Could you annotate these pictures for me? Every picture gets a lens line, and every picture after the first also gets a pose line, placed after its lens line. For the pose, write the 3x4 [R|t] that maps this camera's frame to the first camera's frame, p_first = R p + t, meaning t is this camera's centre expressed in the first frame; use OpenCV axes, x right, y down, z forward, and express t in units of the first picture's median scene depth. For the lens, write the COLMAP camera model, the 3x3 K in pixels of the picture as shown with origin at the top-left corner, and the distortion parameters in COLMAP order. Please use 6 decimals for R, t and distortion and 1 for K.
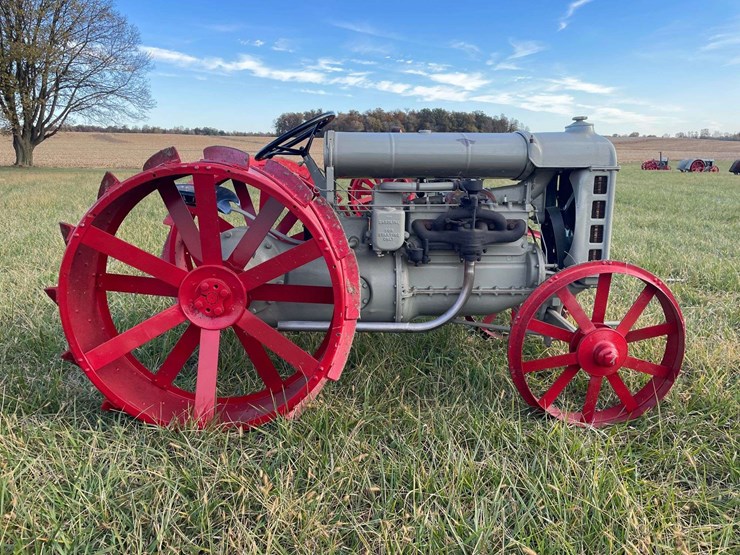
lens RADIAL K [[555.6, 0, 374.3], [0, 555.6, 274.8], [0, 0, 1]] dist [0.085955, -0.105796]
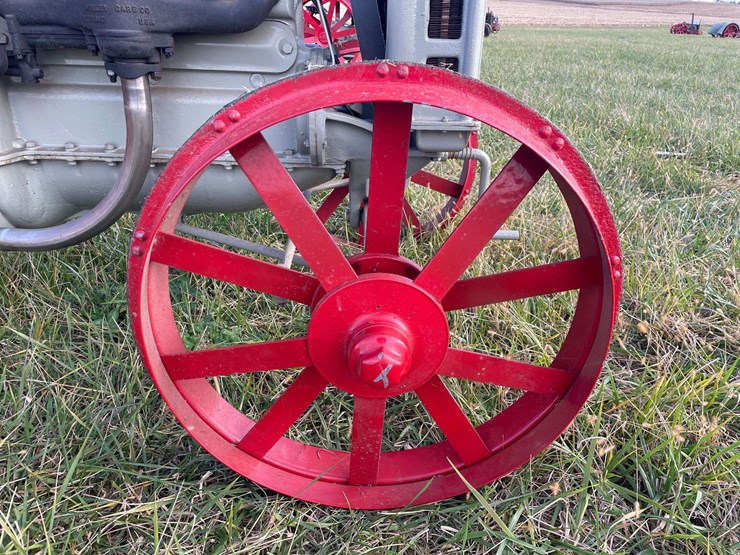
lens RADIAL K [[559.1, 0, 373.5], [0, 559.1, 273.3], [0, 0, 1]] dist [0.085909, -0.110438]
pose [[0.999582, 0.028573, -0.004512, 0.344515], [-0.026888, 0.975270, 0.219376, 0.016930], [0.010668, -0.219163, 0.975630, 0.567646]]
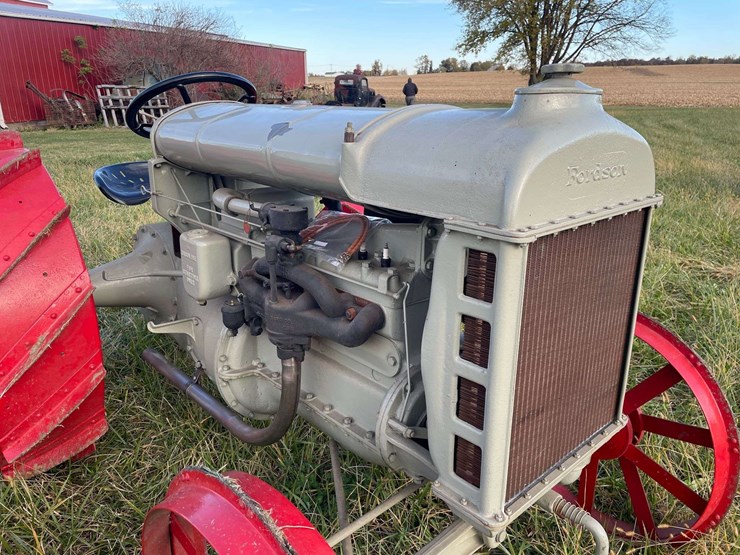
lens RADIAL K [[555.6, 0, 374.3], [0, 555.6, 274.8], [0, 0, 1]] dist [0.085955, -0.105796]
pose [[0.656848, 0.226703, -0.719136, 0.581159], [-0.147869, 0.973941, 0.171967, -0.200820], [0.739382, -0.006618, 0.673254, 0.693632]]
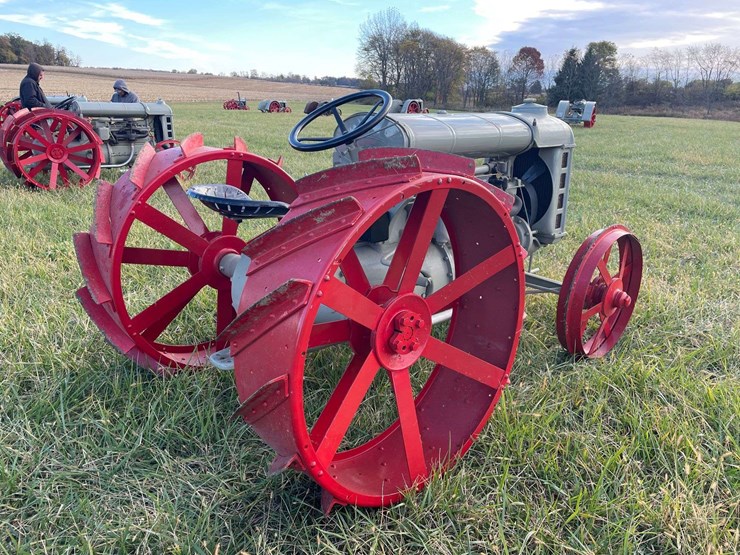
lens RADIAL K [[557.0, 0, 368.1], [0, 557.0, 269.1], [0, 0, 1]] dist [0.090879, -0.110126]
pose [[0.759042, -0.175864, 0.626839, -0.919952], [0.114632, 0.983884, 0.137226, 0.374057], [-0.640870, -0.032305, 0.766970, -2.273165]]
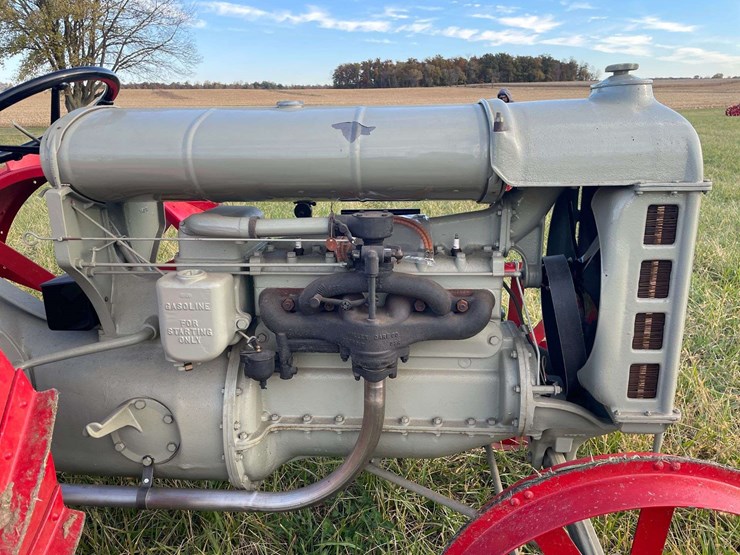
lens RADIAL K [[559.1, 0, 373.5], [0, 559.1, 273.3], [0, 0, 1]] dist [0.085909, -0.110438]
pose [[0.994660, 0.007445, -0.102936, 0.217669], [0.000509, 0.997029, 0.077028, -0.149940], [0.103203, -0.076669, 0.991701, 0.518864]]
